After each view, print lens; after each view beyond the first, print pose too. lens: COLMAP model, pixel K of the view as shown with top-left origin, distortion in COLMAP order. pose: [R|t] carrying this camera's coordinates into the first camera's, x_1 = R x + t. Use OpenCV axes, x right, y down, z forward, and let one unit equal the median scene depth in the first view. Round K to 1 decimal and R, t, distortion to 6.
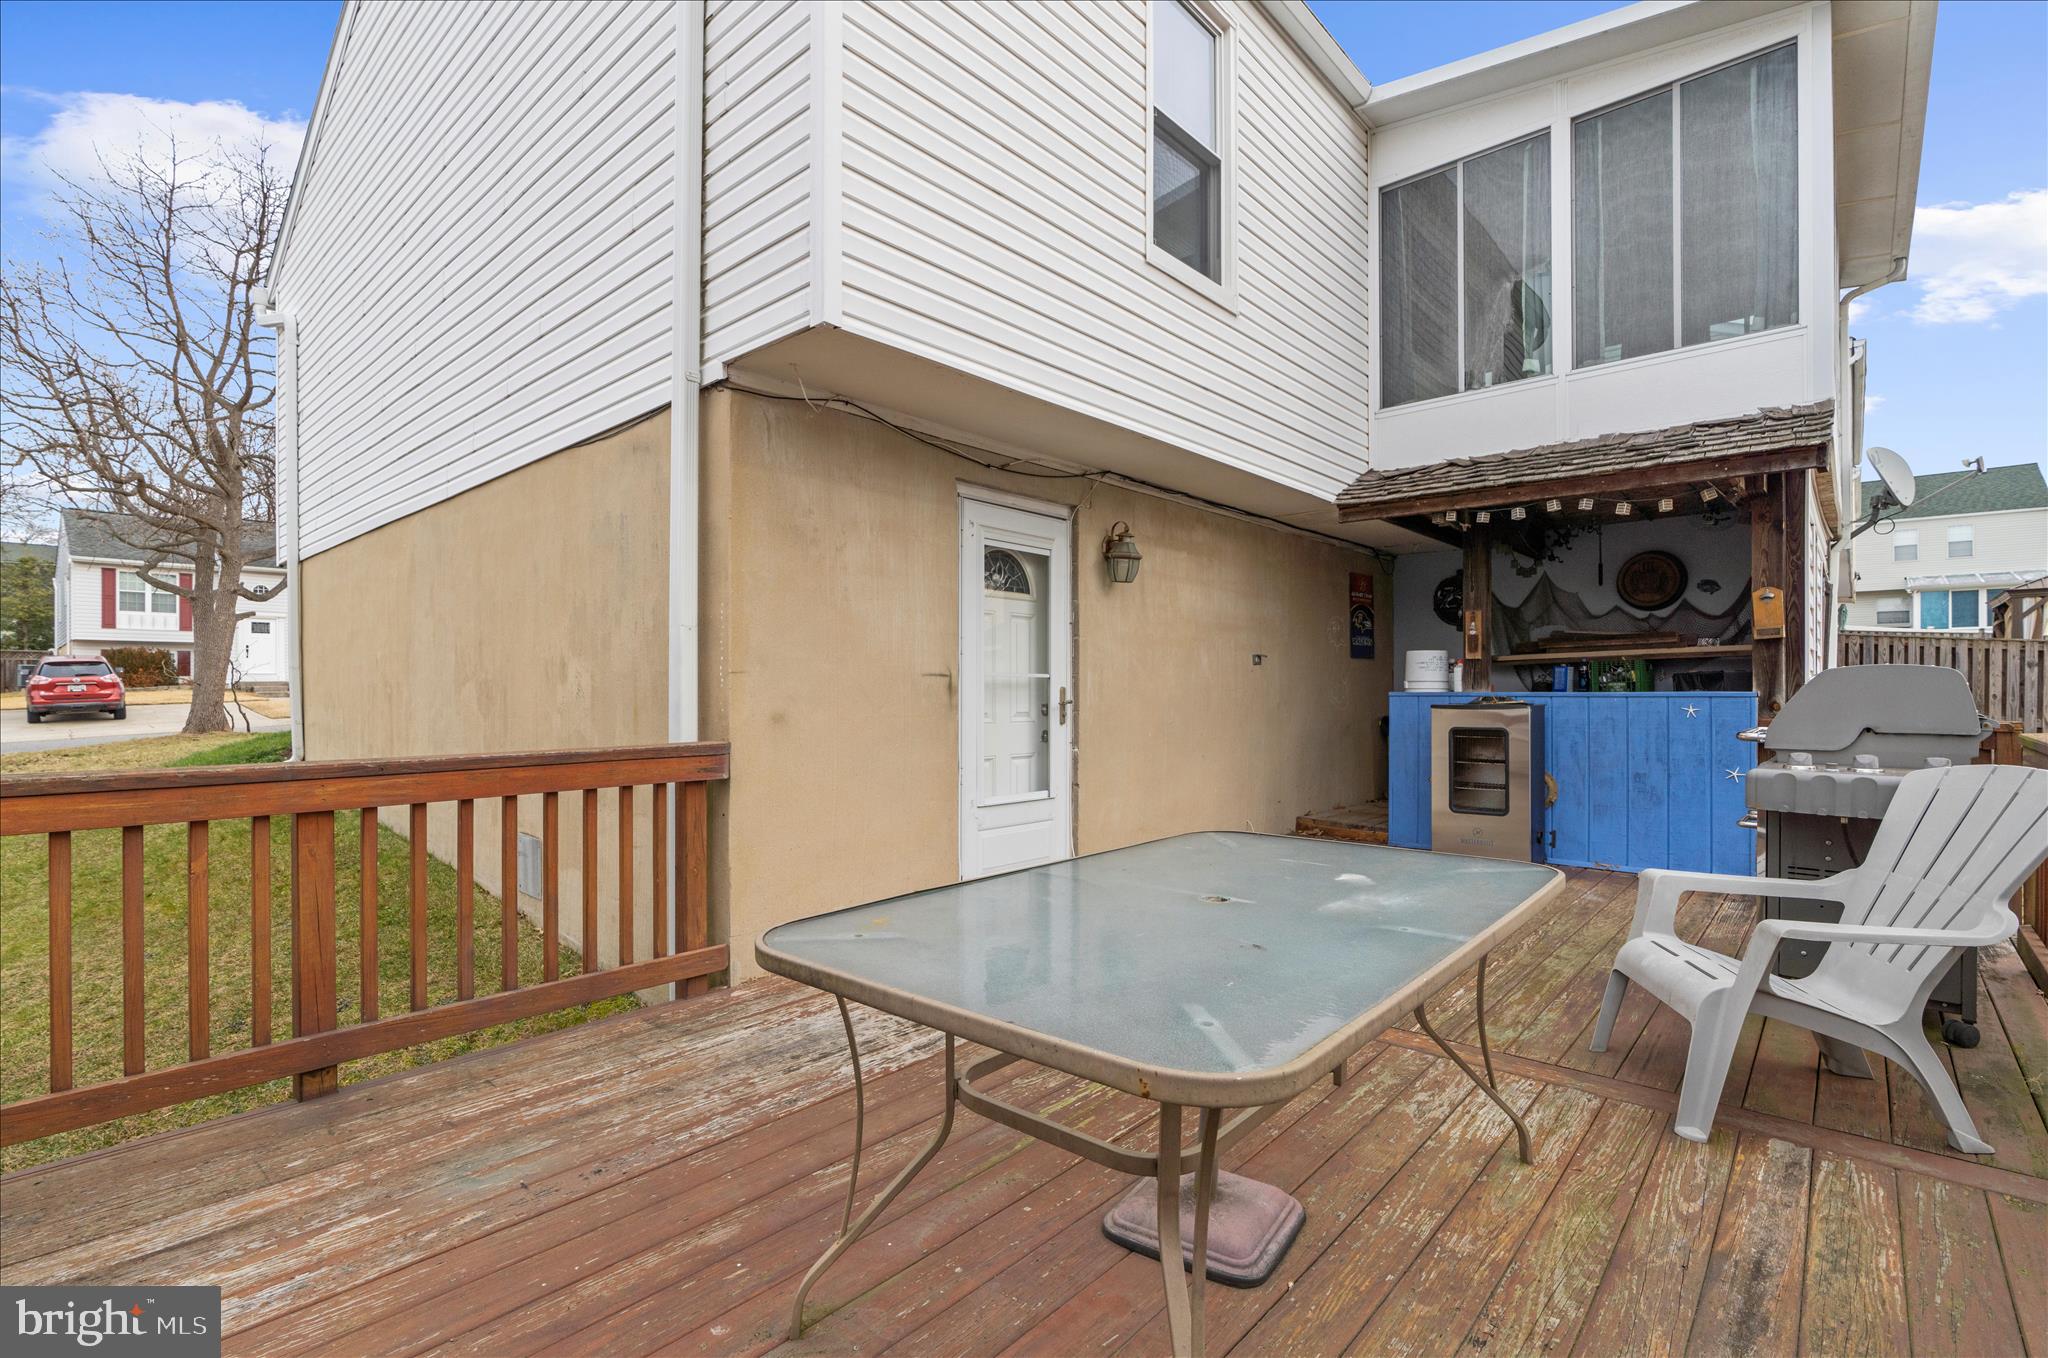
lens RADIAL K [[938.2, 0, 1018.5], [0, 938.2, 692.1], [0, 0, 1]] dist [-0.012712, 0.005152]
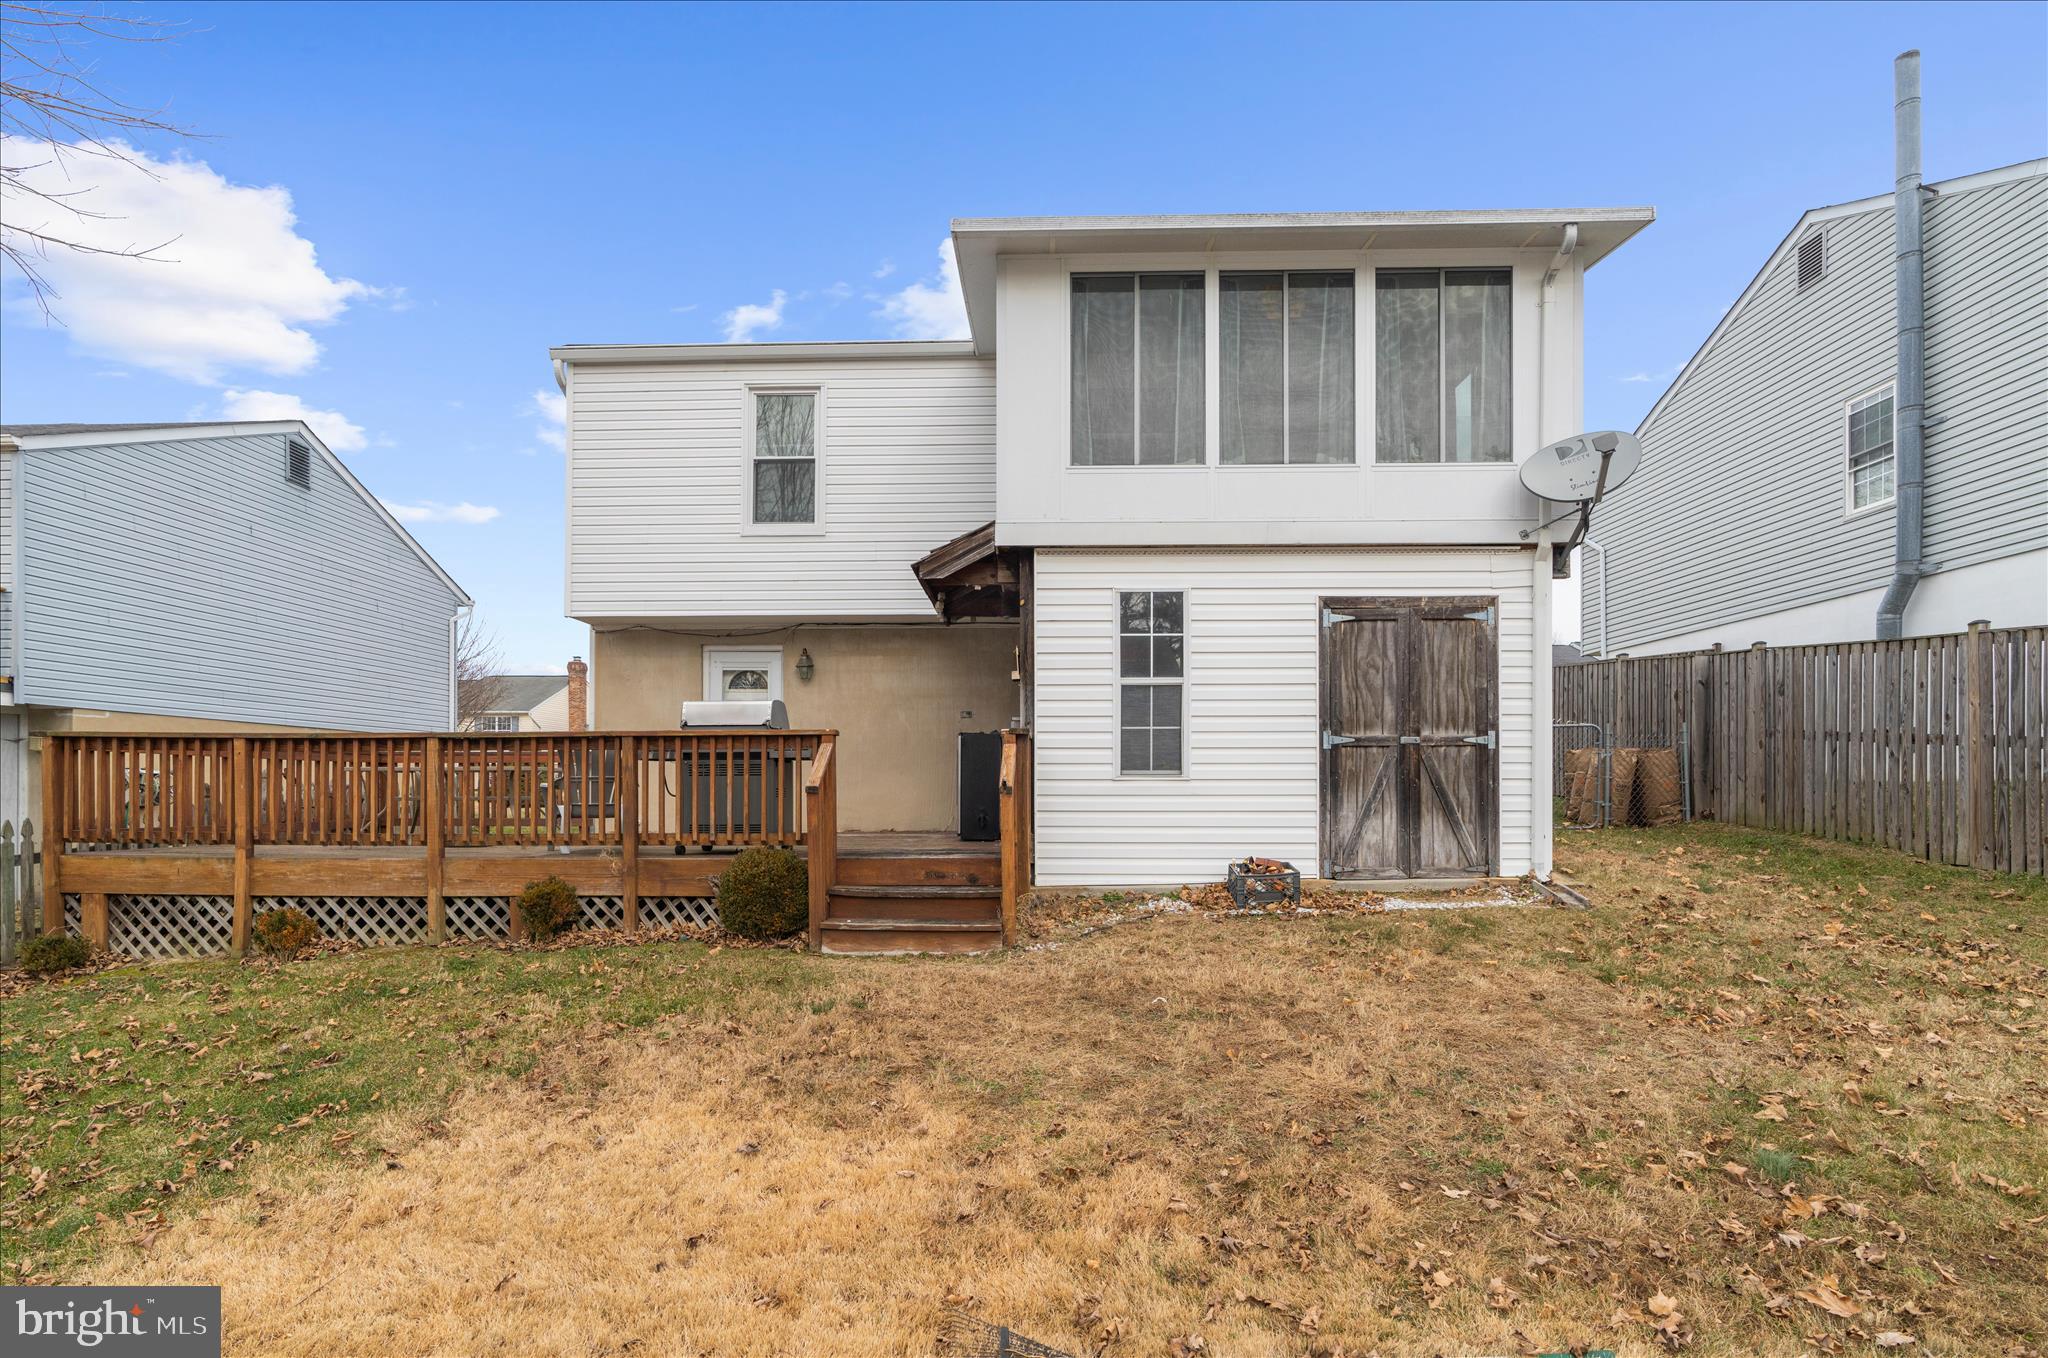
lens RADIAL K [[938.2, 0, 985.3], [0, 938.2, 782.5], [0, 0, 1]] dist [-0.012712, 0.005152]
pose [[0.668823, -0.003076, -0.743415, 1.664247], [0.000062, 0.999992, -0.004083, 0.099055], [0.743422, 0.002685, 0.668818, -0.034691]]
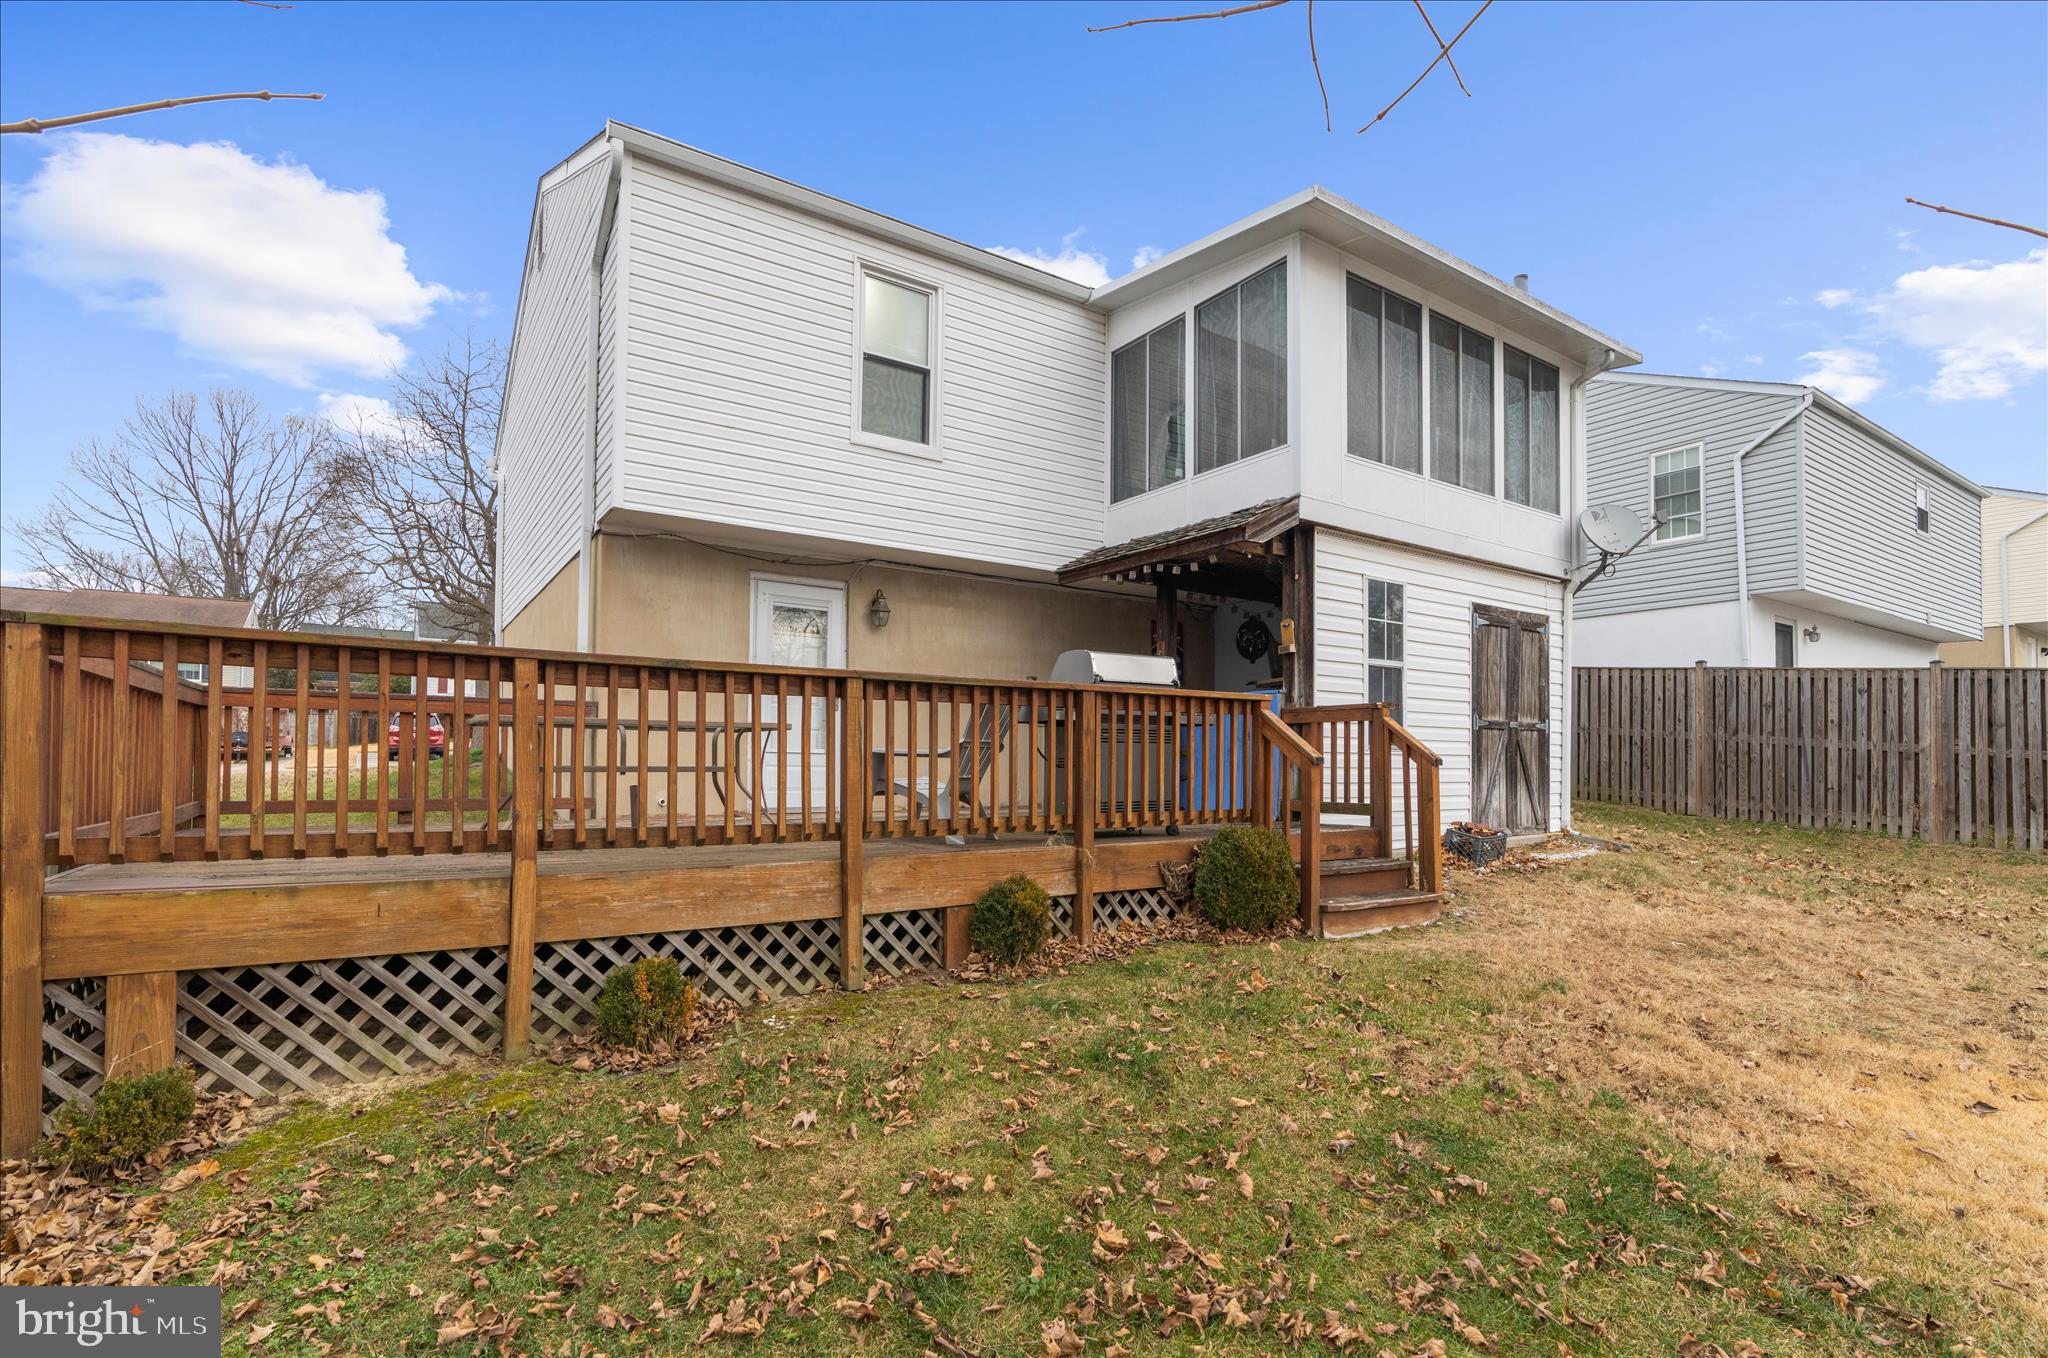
lens RADIAL K [[938.2, 0, 1017.8], [0, 938.2, 747.6], [0, 0, 1]] dist [-0.012712, 0.005152]
pose [[0.972476, 0.006794, -0.232902, 0.664369], [-0.010310, 0.999850, -0.013886, 0.105583], [0.232773, 0.015905, 0.972401, -0.491951]]
